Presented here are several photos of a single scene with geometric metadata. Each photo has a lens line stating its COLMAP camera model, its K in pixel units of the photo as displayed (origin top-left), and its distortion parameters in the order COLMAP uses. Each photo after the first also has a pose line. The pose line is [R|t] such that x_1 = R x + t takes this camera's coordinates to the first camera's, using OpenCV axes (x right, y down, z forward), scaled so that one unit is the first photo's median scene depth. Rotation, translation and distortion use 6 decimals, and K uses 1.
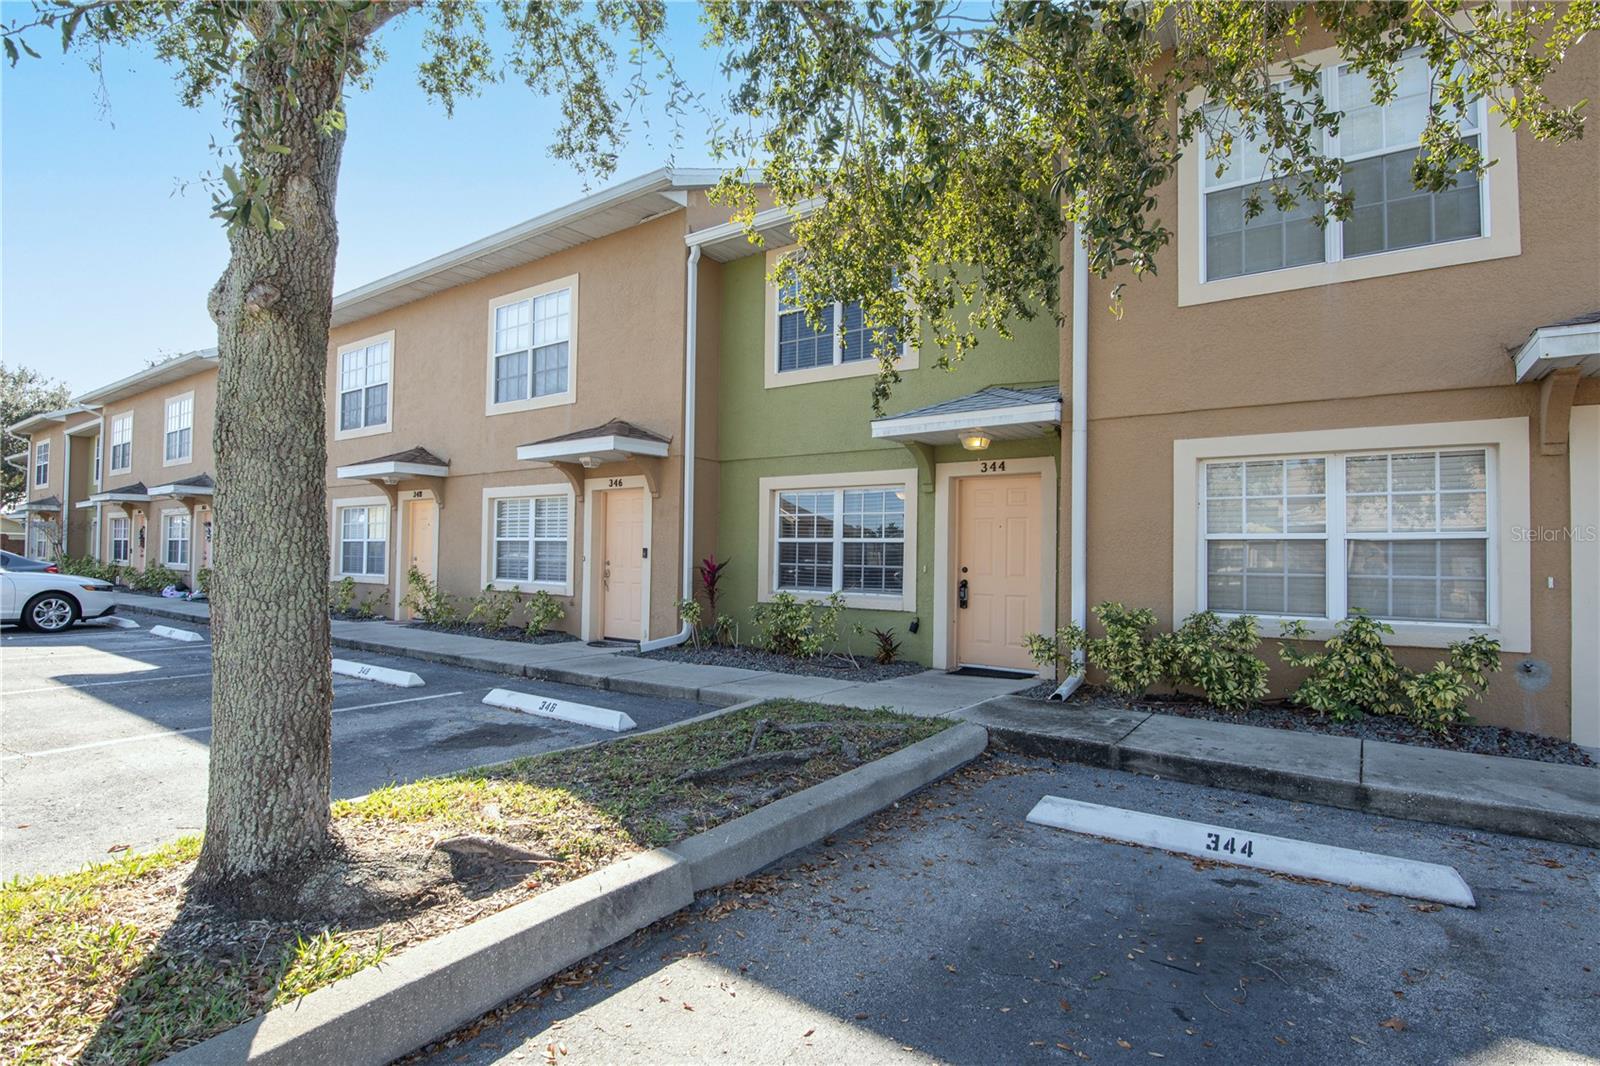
lens RADIAL K [[792.9, 0, 792.5], [0, 792.9, 539.0], [0, 0, 1]] dist [-0.001595, -0.000416]
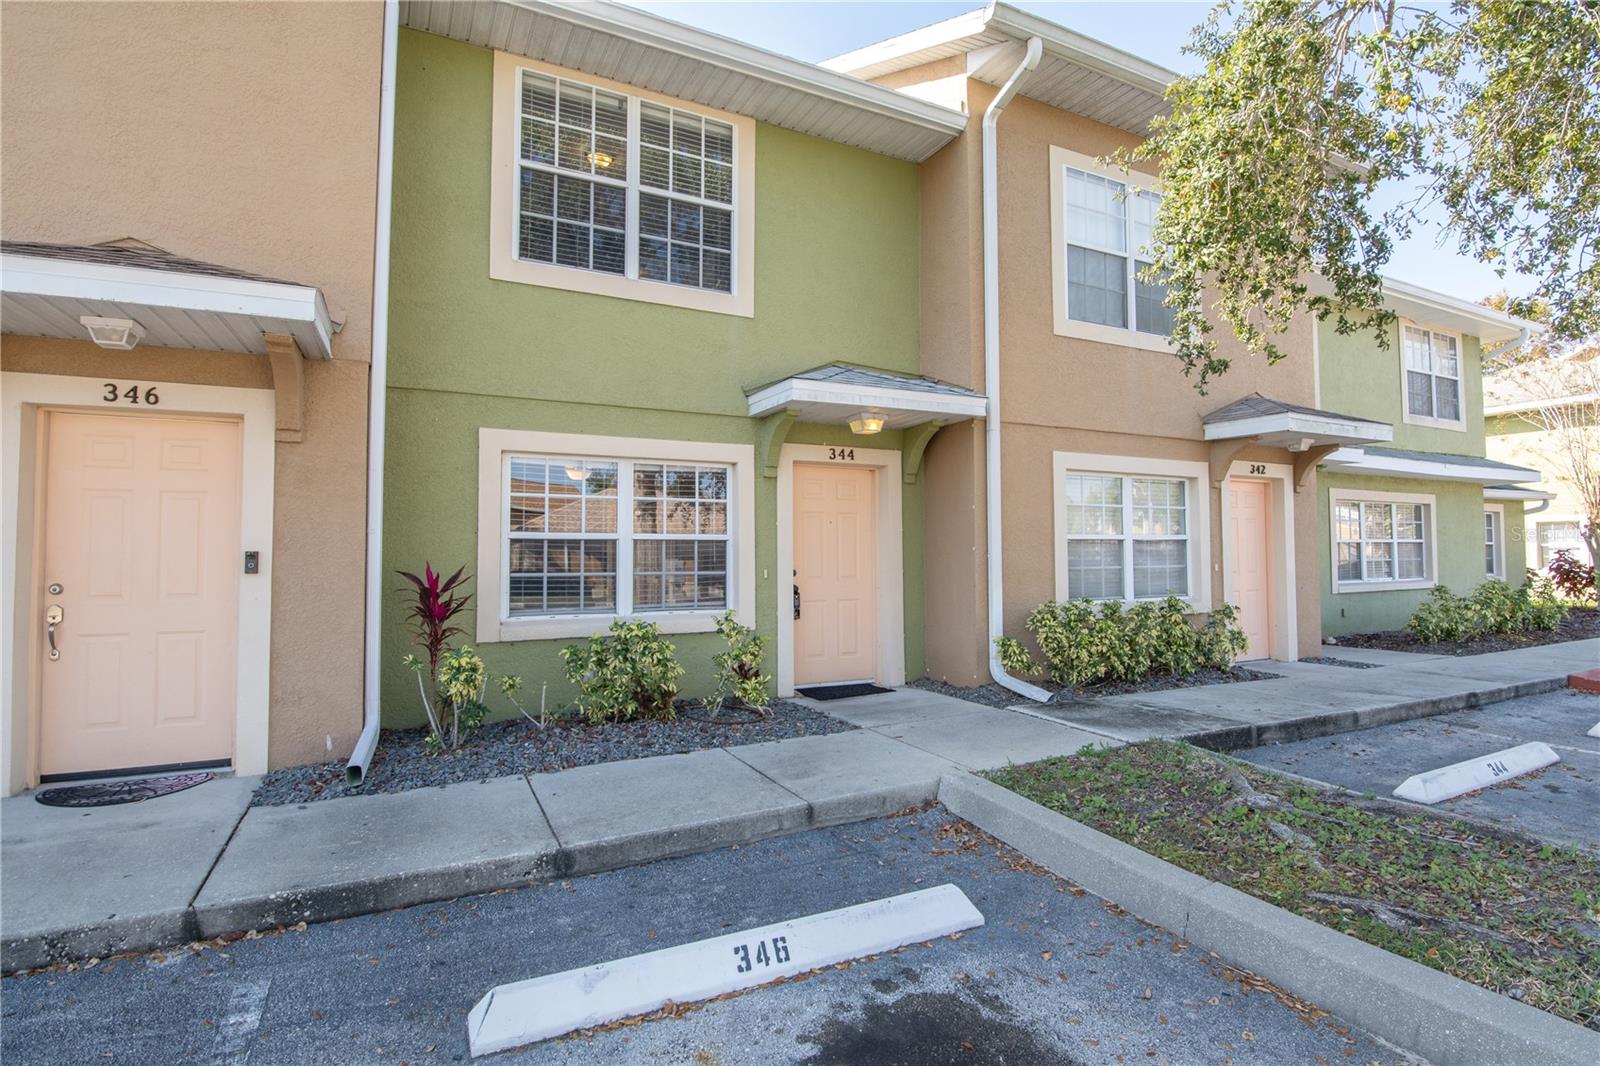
lens RADIAL K [[773.8, 0, 802.3], [0, 773.8, 526.7], [0, 0, 1]] dist [0.000450, -0.015077]
pose [[0.467867, 0.014491, 0.883680, -0.441036], [-0.011114, 0.999883, -0.010512, -0.001537], [-0.883729, -0.004903, 0.467973, 0.539745]]
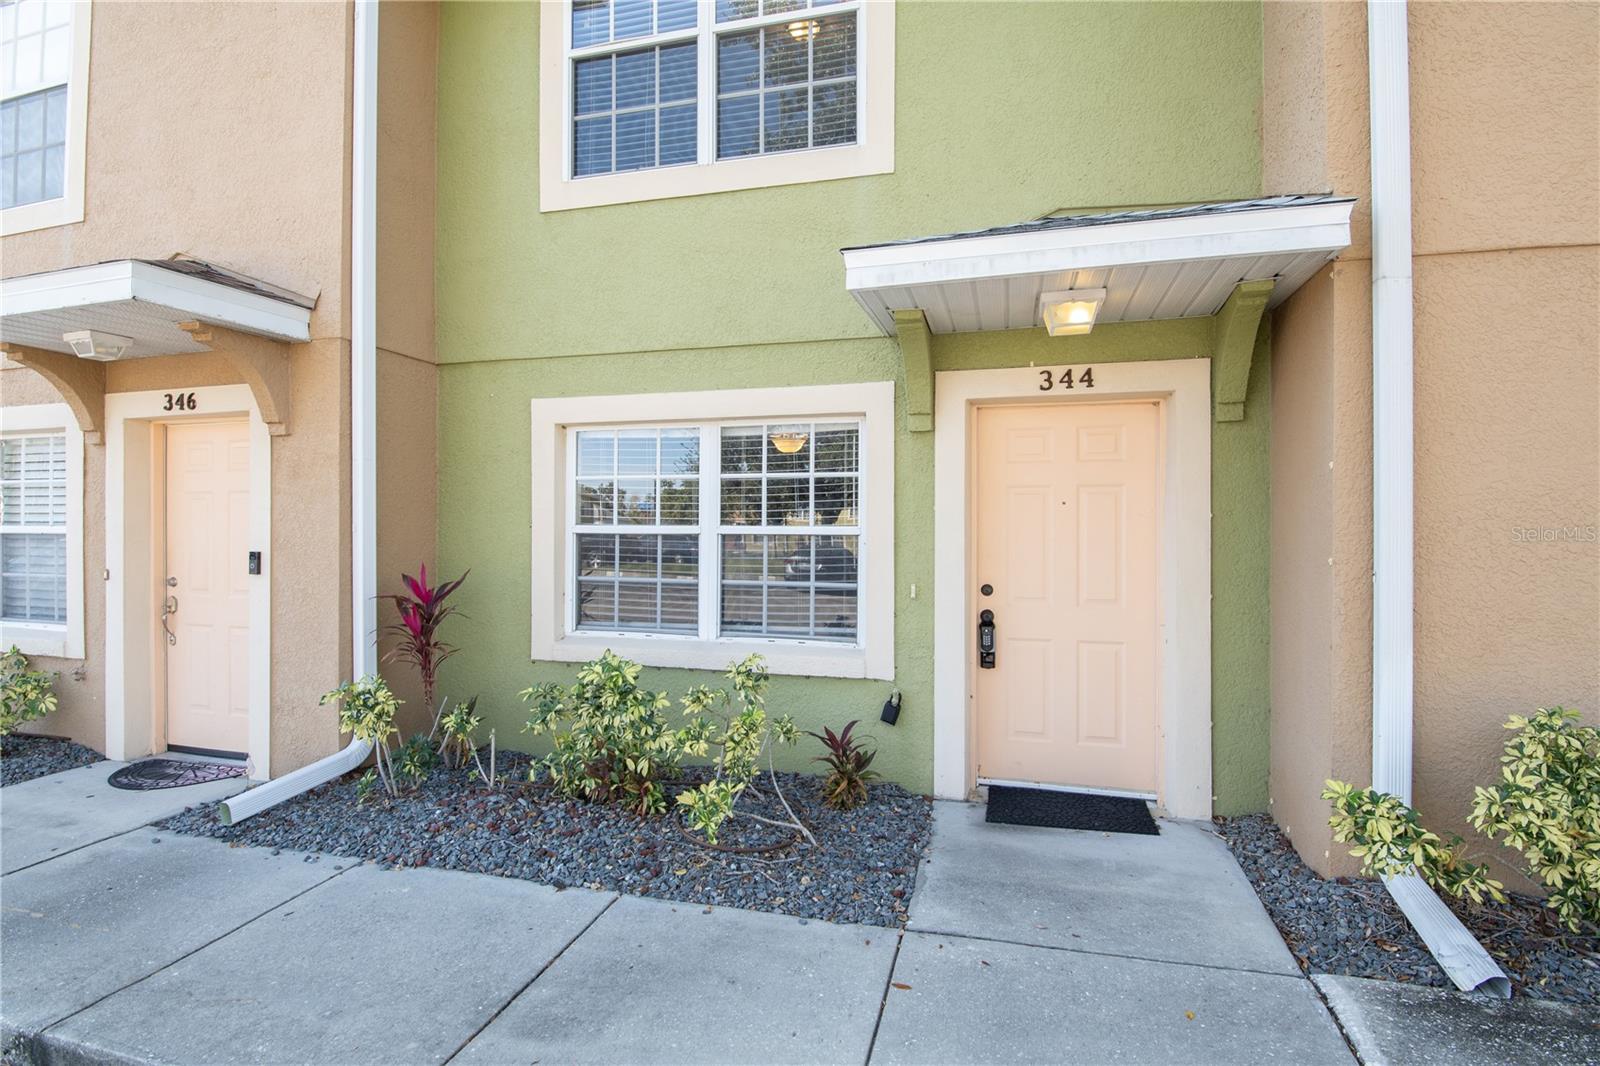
lens RADIAL K [[773.8, 0, 802.3], [0, 773.8, 526.7], [0, 0, 1]] dist [0.000450, -0.015077]
pose [[0.939266, -0.013991, 0.342904, -0.050451], [0.004486, 0.999584, 0.028497, -0.013417], [-0.343160, -0.025228, 0.938938, 0.517814]]
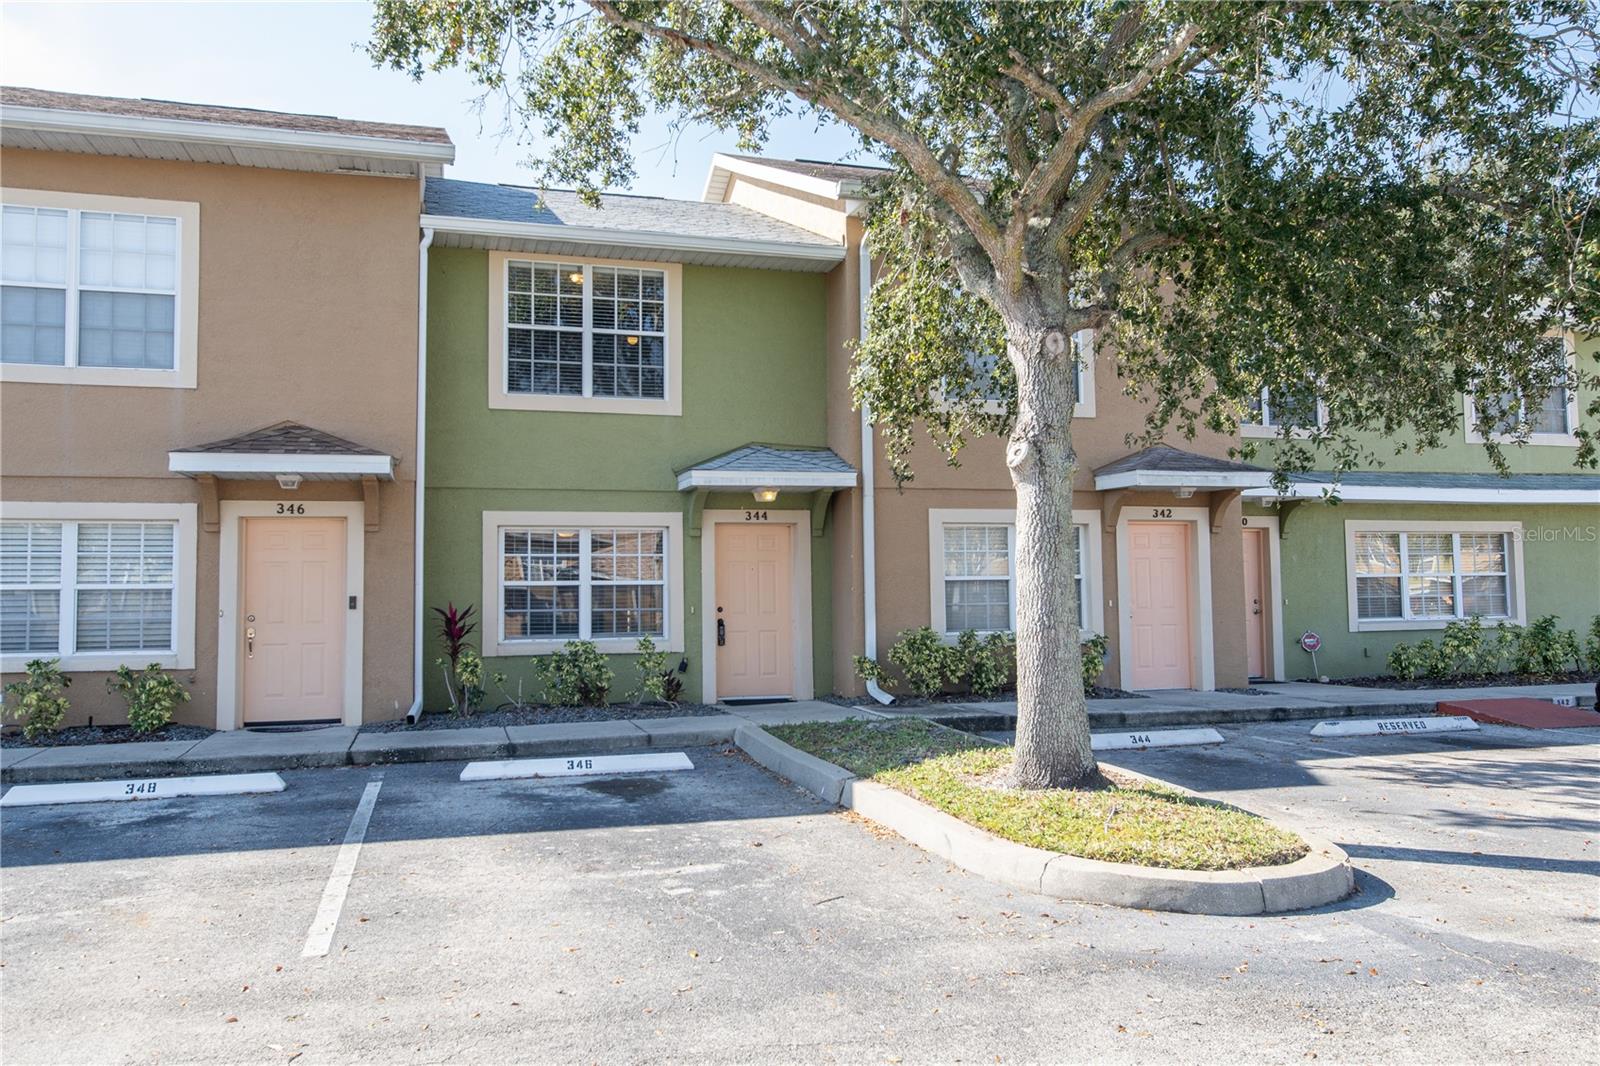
lens RADIAL K [[1181.3, 0, 800.0], [0, 1181.3, 533.0], [0, 0, 1]] dist [0.025007, 0.000393]
pose [[0.615394, 0.020346, 0.787957, -0.859501], [0.002481, 0.999612, -0.027749, -0.017624], [-0.788216, 0.019031, 0.615104, -0.057752]]
